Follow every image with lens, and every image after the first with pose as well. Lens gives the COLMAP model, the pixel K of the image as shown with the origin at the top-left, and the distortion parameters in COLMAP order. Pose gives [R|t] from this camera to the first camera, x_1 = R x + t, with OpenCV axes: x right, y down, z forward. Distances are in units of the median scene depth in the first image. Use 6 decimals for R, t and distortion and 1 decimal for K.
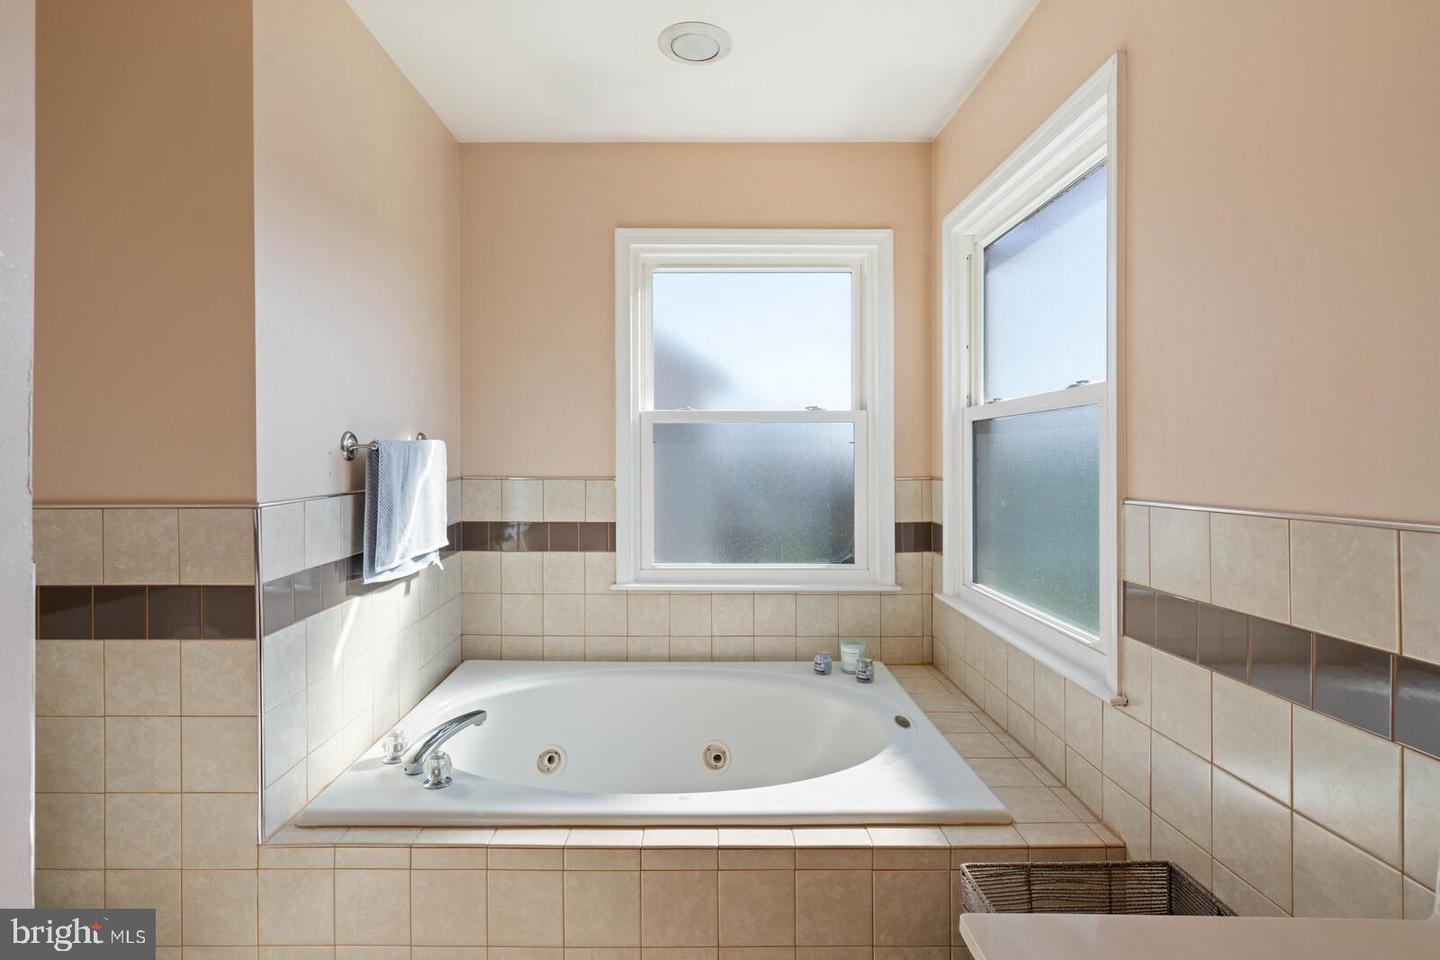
lens RADIAL K [[710.7, 0, 712.8], [0, 710.7, 469.7], [0, 0, 1]] dist [-0.001226, 0.000107]
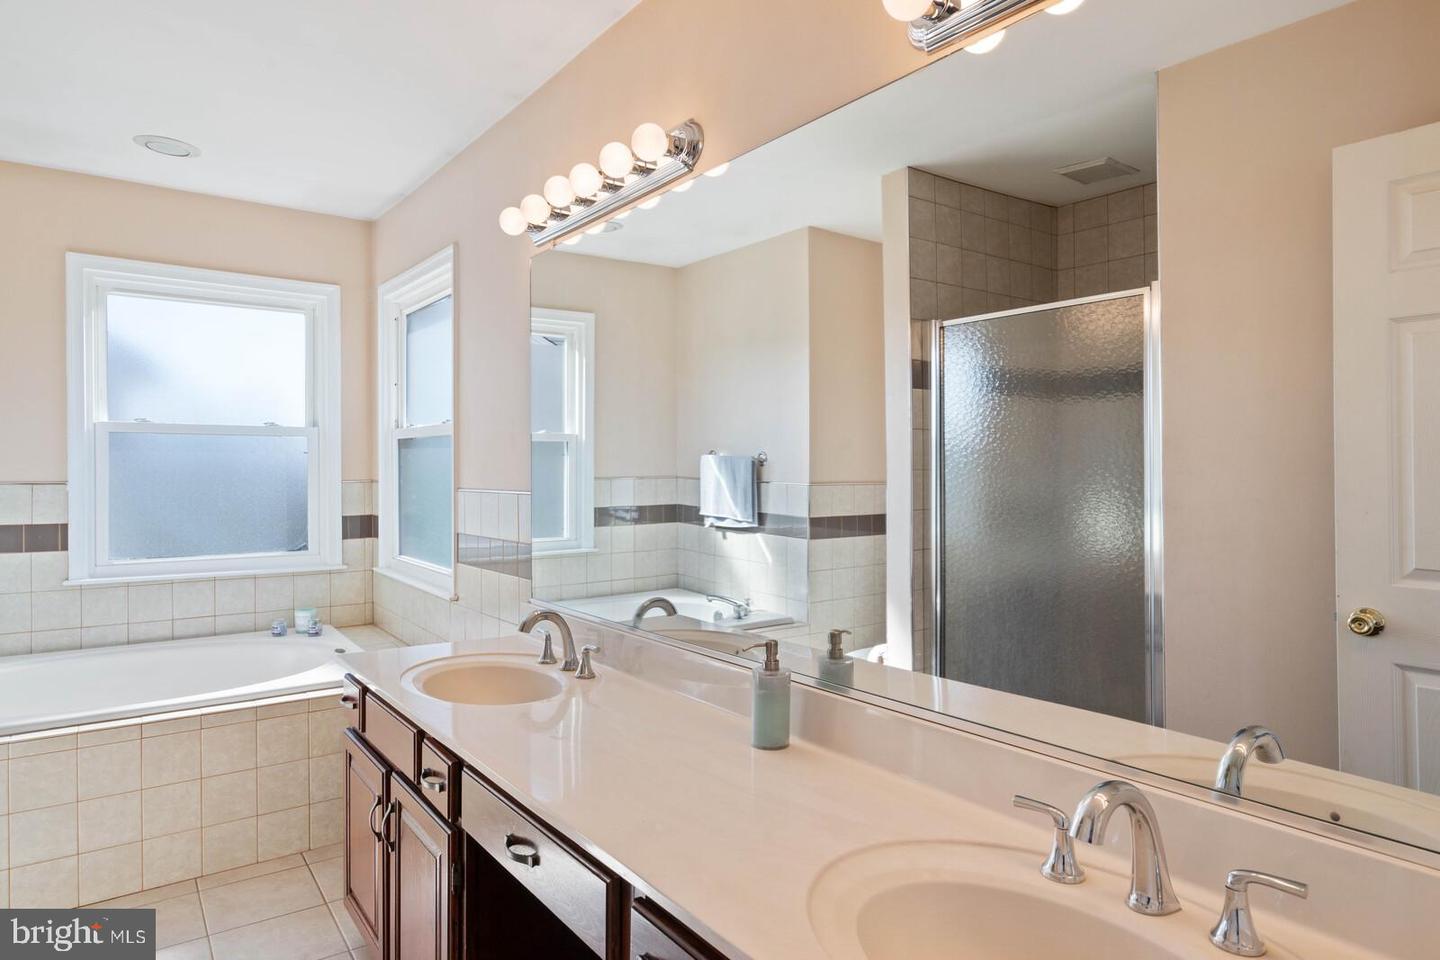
lens RADIAL K [[860.4, 0, 710.1], [0, 860.4, 476.3], [0, 0, 1]] dist [0.001079, 0.004074]
pose [[0.821228, -0.002257, 0.570596, -0.082808], [0.003133, 0.999995, -0.000554, 0.005976], [-0.570591, 0.002243, 0.821231, -0.645449]]
